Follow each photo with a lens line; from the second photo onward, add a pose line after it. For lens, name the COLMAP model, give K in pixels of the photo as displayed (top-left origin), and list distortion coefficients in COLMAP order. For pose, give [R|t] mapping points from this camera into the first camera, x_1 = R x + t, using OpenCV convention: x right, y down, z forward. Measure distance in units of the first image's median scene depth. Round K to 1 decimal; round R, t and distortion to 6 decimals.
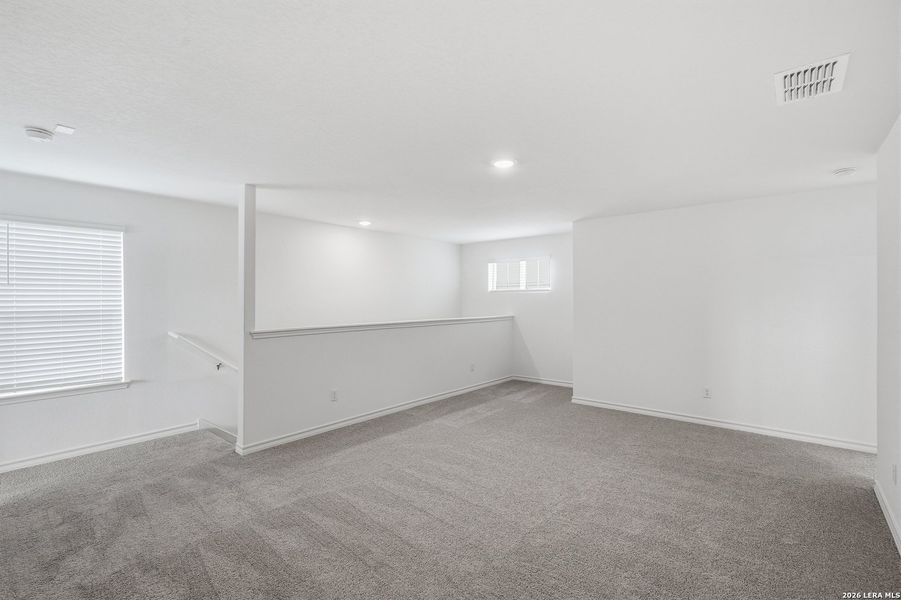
lens RADIAL K [[415.7, 0, 450.5], [0, 415.7, 300.0], [0, 0, 1]] dist [-0.003982, 0.000796]
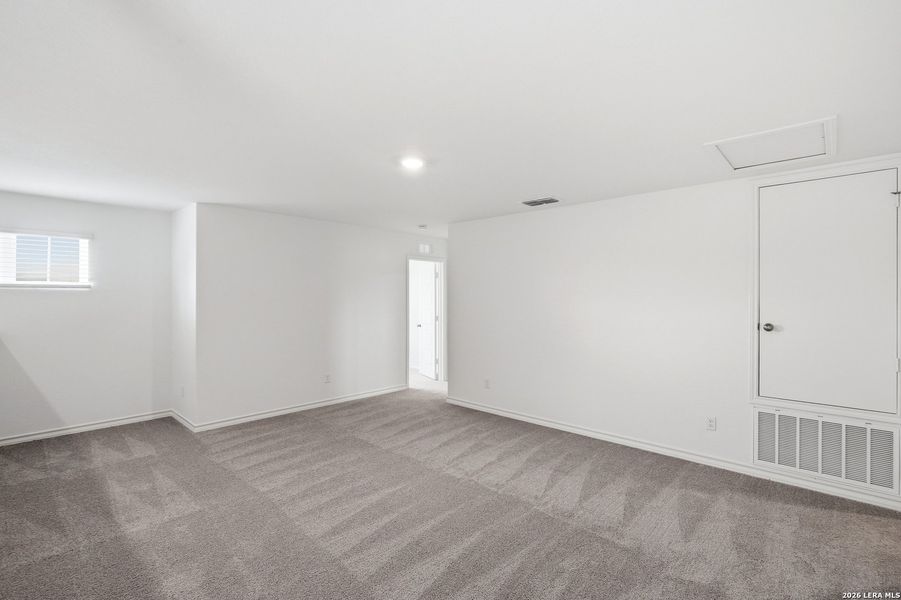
lens RADIAL K [[415.7, 0, 450.5], [0, 415.7, 300.0], [0, 0, 1]] dist [-0.003982, 0.000796]
pose [[0.050710, -0.000871, 0.998713, -0.528779], [0.002022, 0.999998, 0.000770, -0.004593], [-0.998711, 0.001980, 0.050712, 0.543906]]
